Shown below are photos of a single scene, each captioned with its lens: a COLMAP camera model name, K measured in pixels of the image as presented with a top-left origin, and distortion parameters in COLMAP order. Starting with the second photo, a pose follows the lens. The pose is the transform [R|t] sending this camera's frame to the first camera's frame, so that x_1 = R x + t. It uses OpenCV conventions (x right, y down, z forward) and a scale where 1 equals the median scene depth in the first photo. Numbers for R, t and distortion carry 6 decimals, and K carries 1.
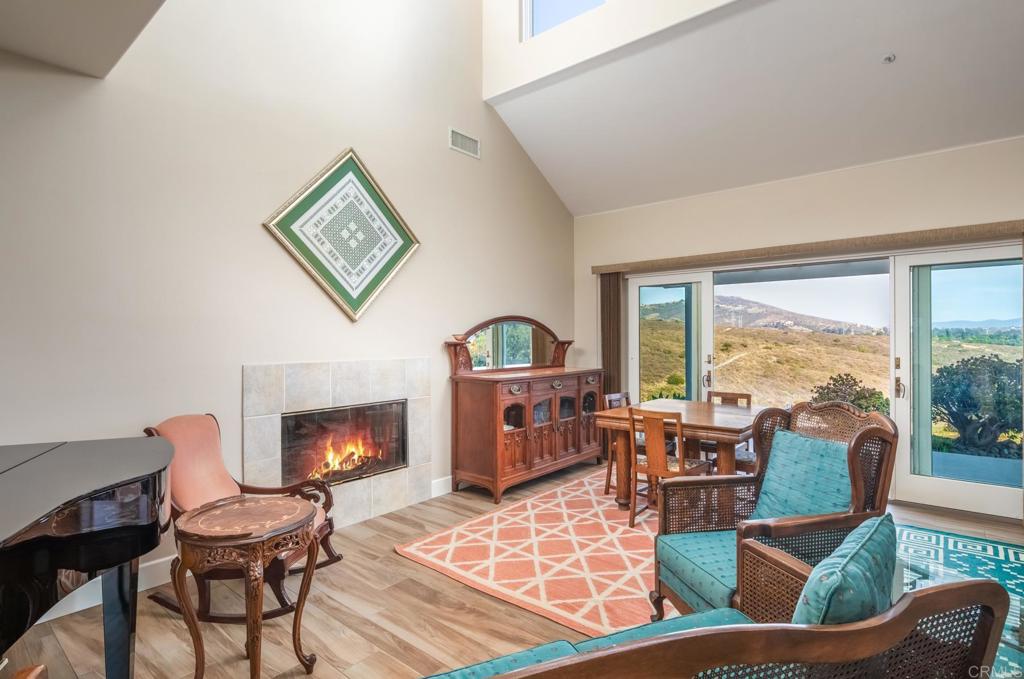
lens RADIAL K [[505.1, 0, 522.3], [0, 505.1, 341.4], [0, 0, 1]] dist [0.003525, -0.001296]
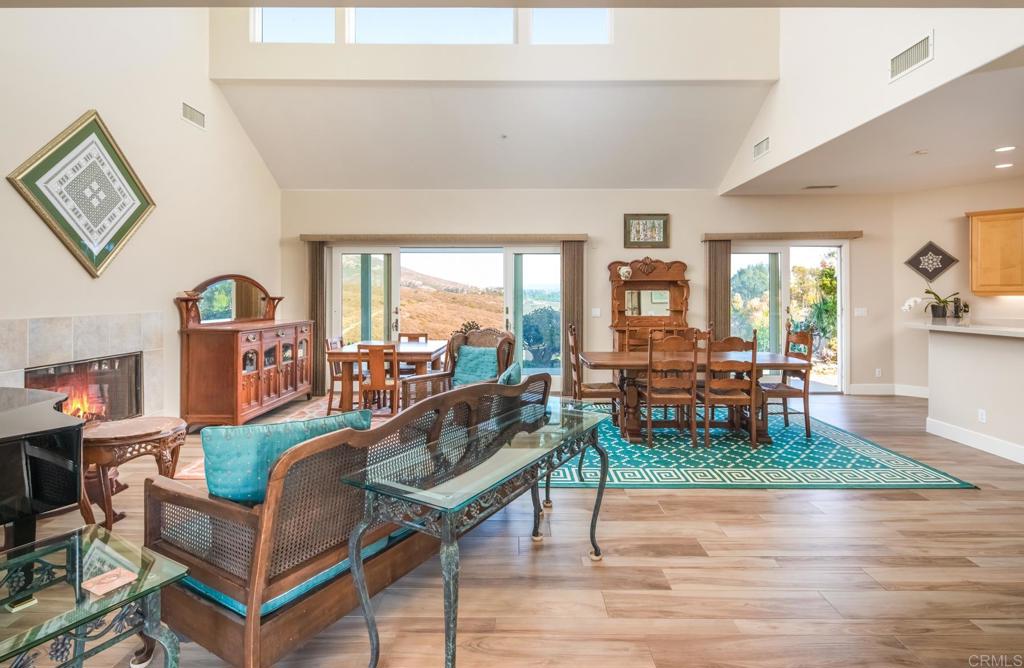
lens RADIAL K [[497.5, 0, 519.4], [0, 497.5, 294.9], [0, 0, 1]] dist [0.003956, 0.000716]
pose [[0.772249, 0.004345, 0.635305, -0.285185], [0.001293, 0.999964, -0.008412, 0.005713], [-0.635318, 0.007318, 0.772216, -0.312035]]
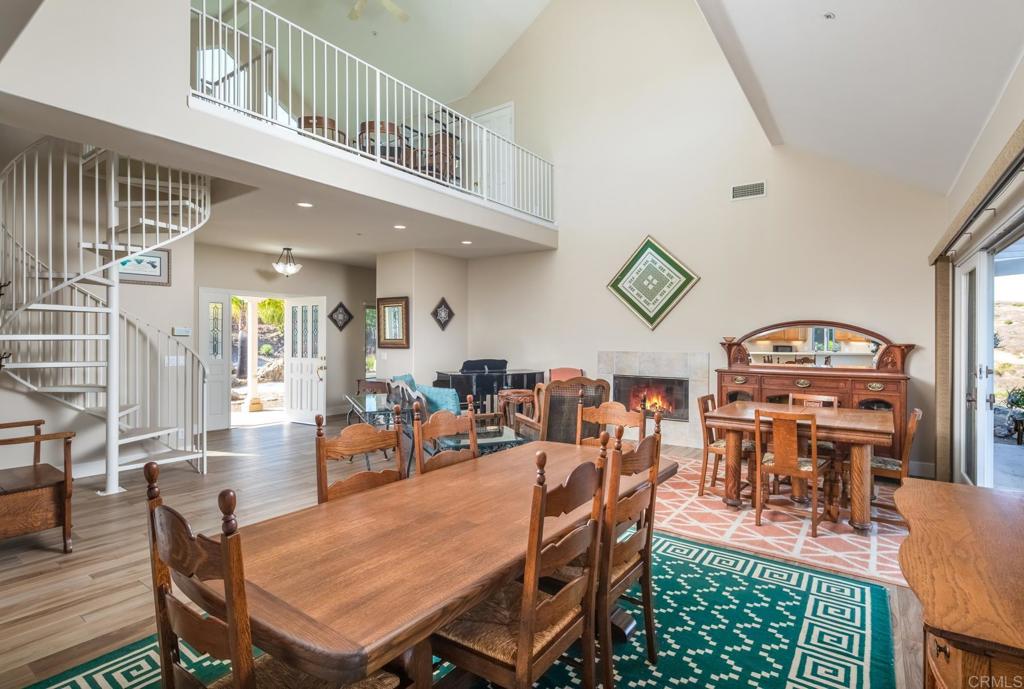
lens RADIAL K [[505.1, 0, 518.0], [0, 505.1, 339.1], [0, 0, 1]] dist [0.003525, -0.001296]
pose [[0.077556, 0.006958, -0.996964, 1.305502], [-0.011103, 0.999920, 0.006115, -0.011612], [0.996926, 0.010595, 0.077627, 0.354877]]
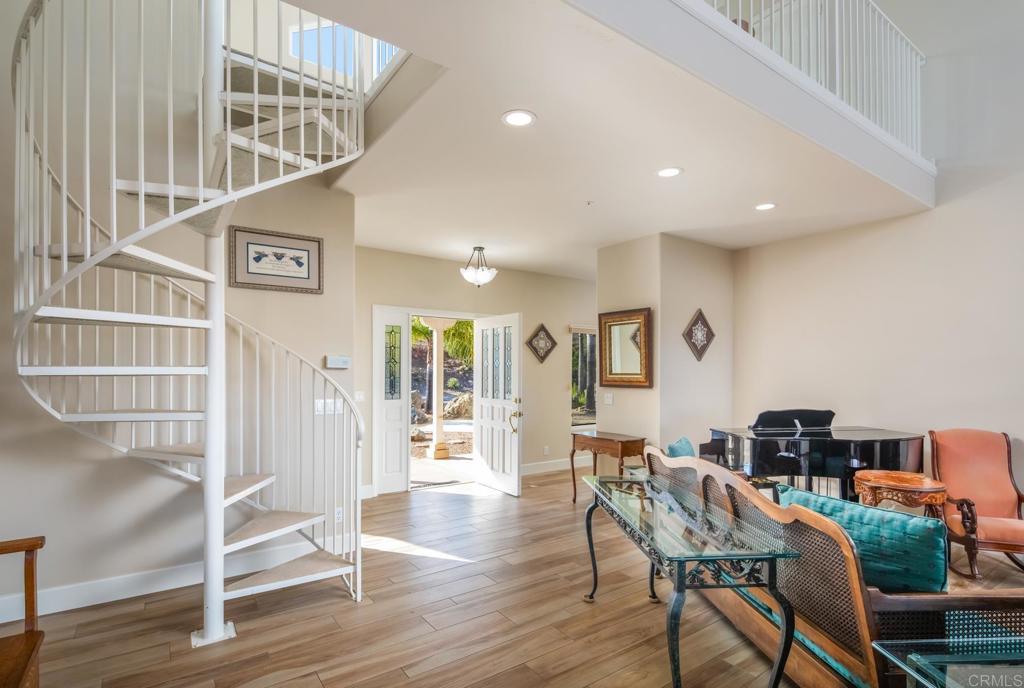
lens RADIAL K [[505.1, 0, 512.4], [0, 505.1, 372.4], [0, 0, 1]] dist [0.003525, -0.001296]
pose [[-0.264356, 0.006805, -0.964401, 0.665065], [-0.010152, 0.999900, 0.009839, -0.007936], [0.964372, 0.012391, -0.264260, 0.098963]]
